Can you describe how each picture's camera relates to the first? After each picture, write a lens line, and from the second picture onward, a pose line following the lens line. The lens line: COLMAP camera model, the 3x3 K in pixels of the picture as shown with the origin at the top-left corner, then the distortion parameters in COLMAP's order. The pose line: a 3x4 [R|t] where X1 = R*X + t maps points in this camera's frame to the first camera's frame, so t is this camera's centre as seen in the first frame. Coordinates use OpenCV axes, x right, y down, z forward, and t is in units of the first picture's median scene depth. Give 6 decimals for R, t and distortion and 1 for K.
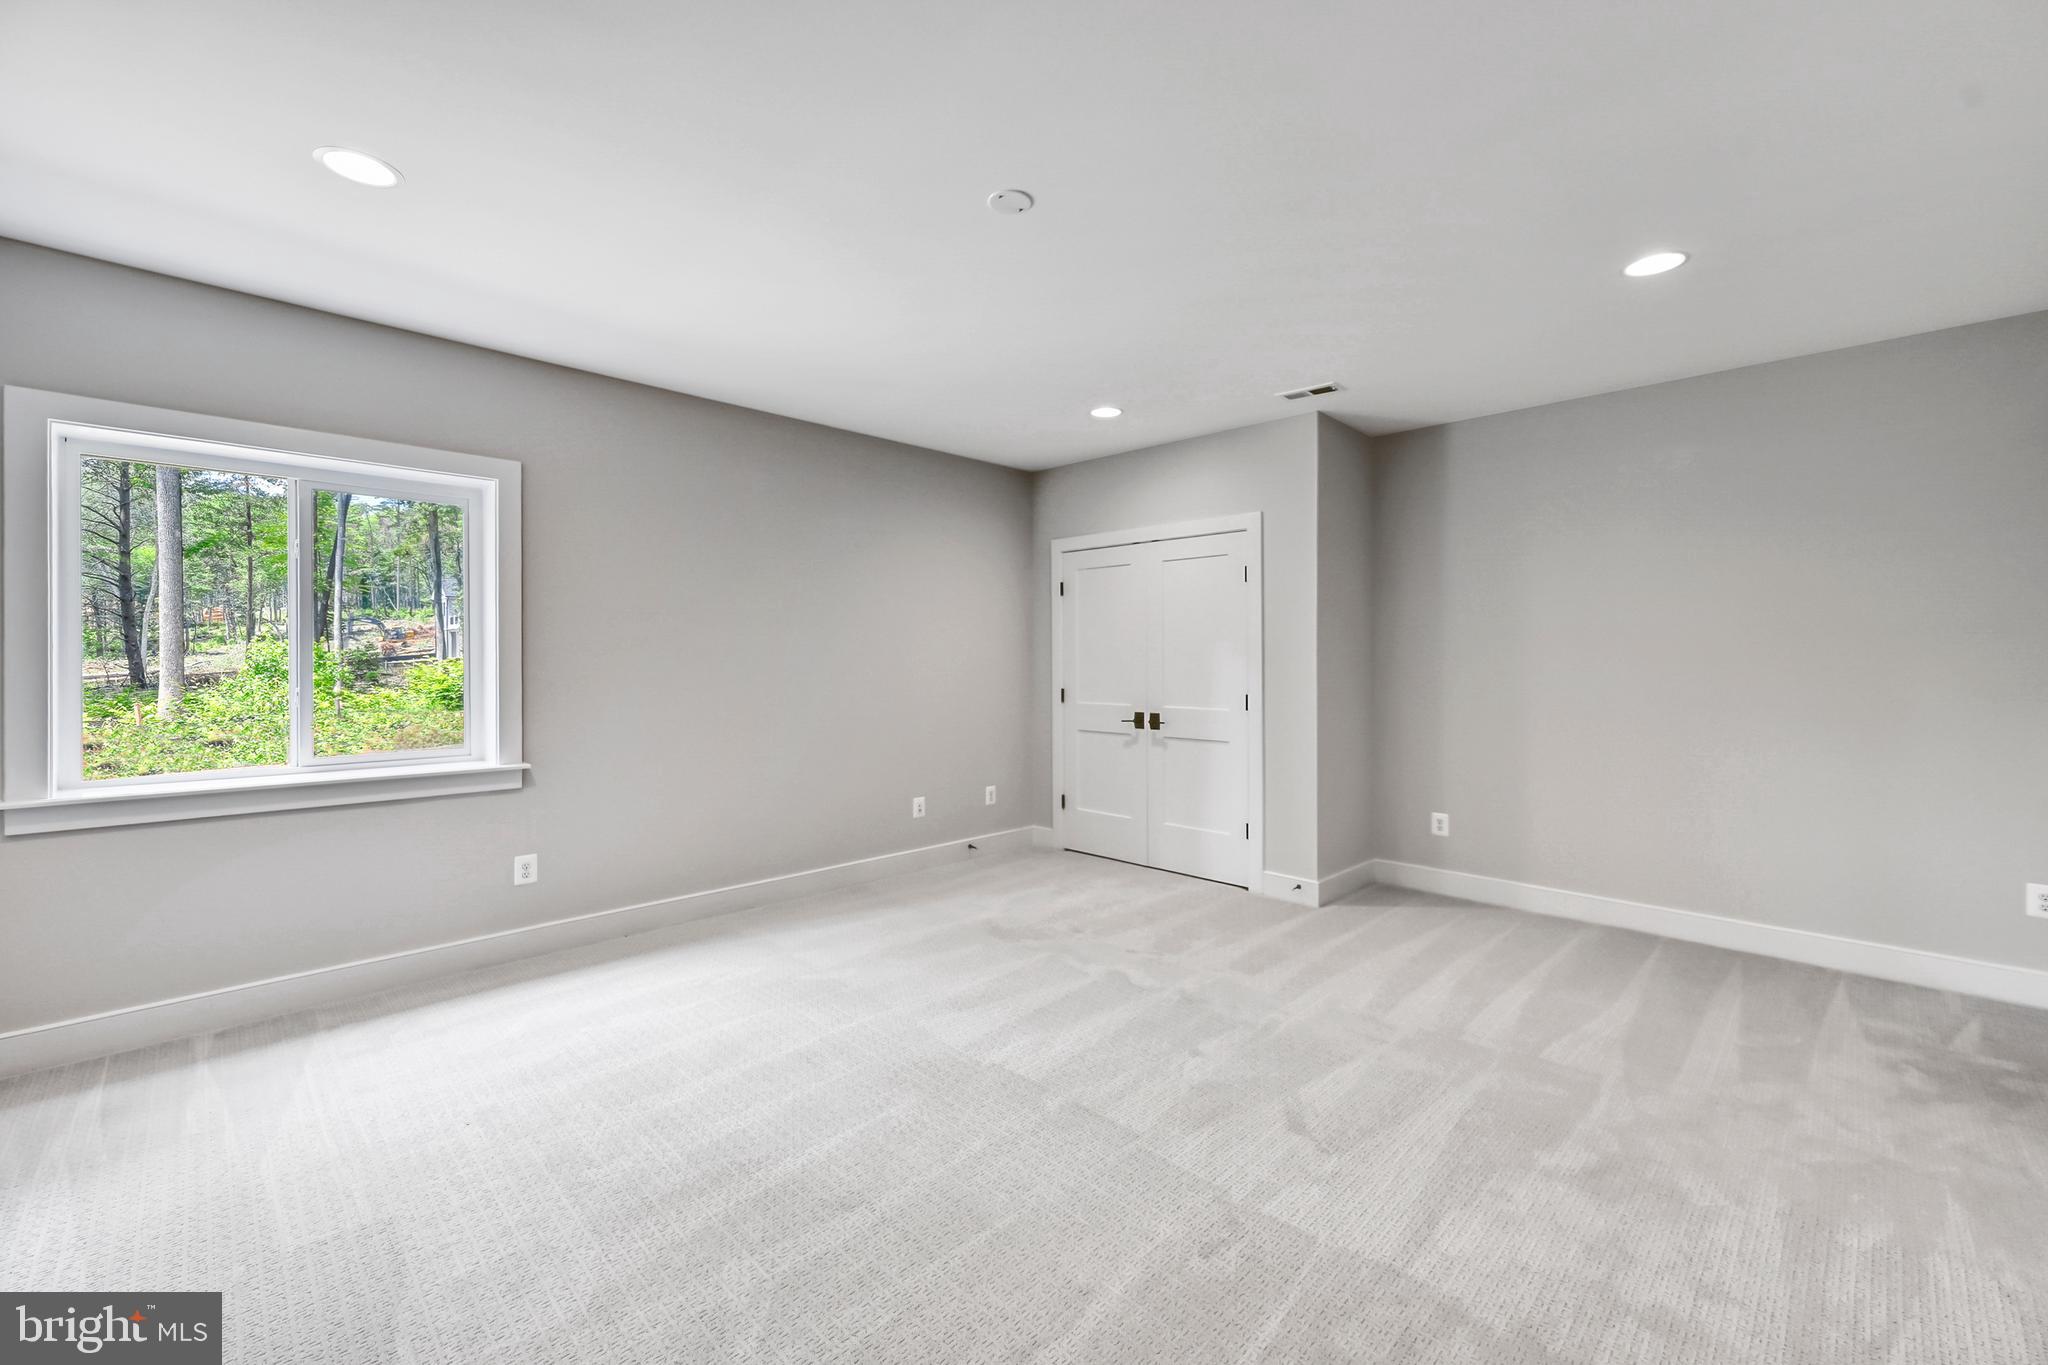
lens RADIAL K [[821.4, 0, 1022.1], [0, 821.4, 662.5], [0, 0, 1]] dist [-0.001164, 0.002255]
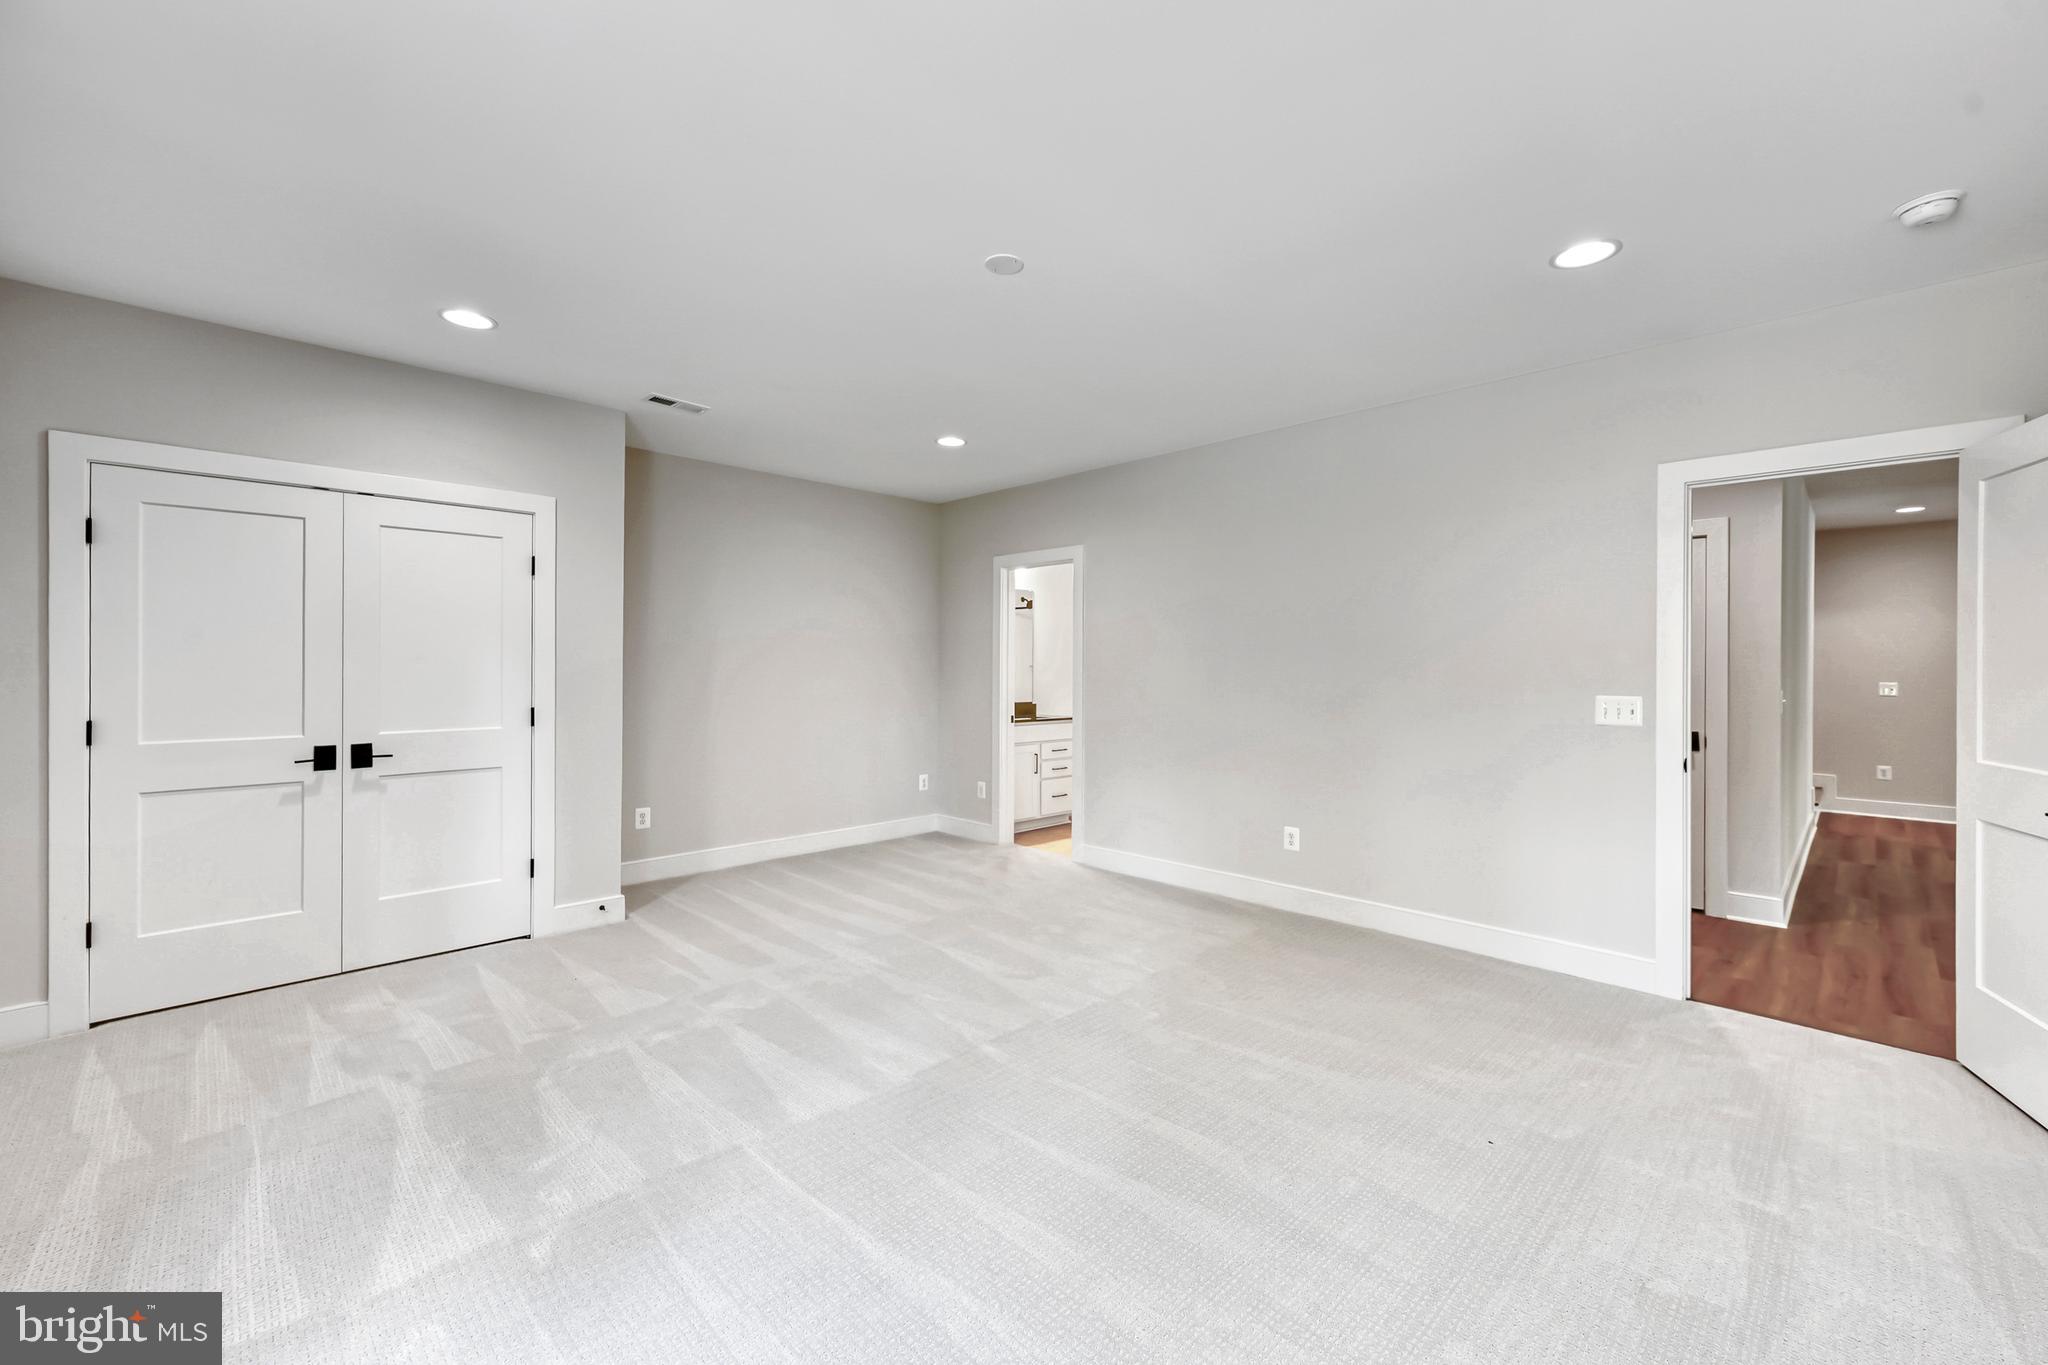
lens RADIAL K [[821.4, 0, 1021.9], [0, 821.4, 679.4], [0, 0, 1]] dist [-0.001164, 0.002255]
pose [[0.016493, -0.012611, 0.999784, -0.651370], [0.002004, 0.999919, 0.012580, -0.000168], [-0.999862, 0.001796, 0.016517, 0.548431]]
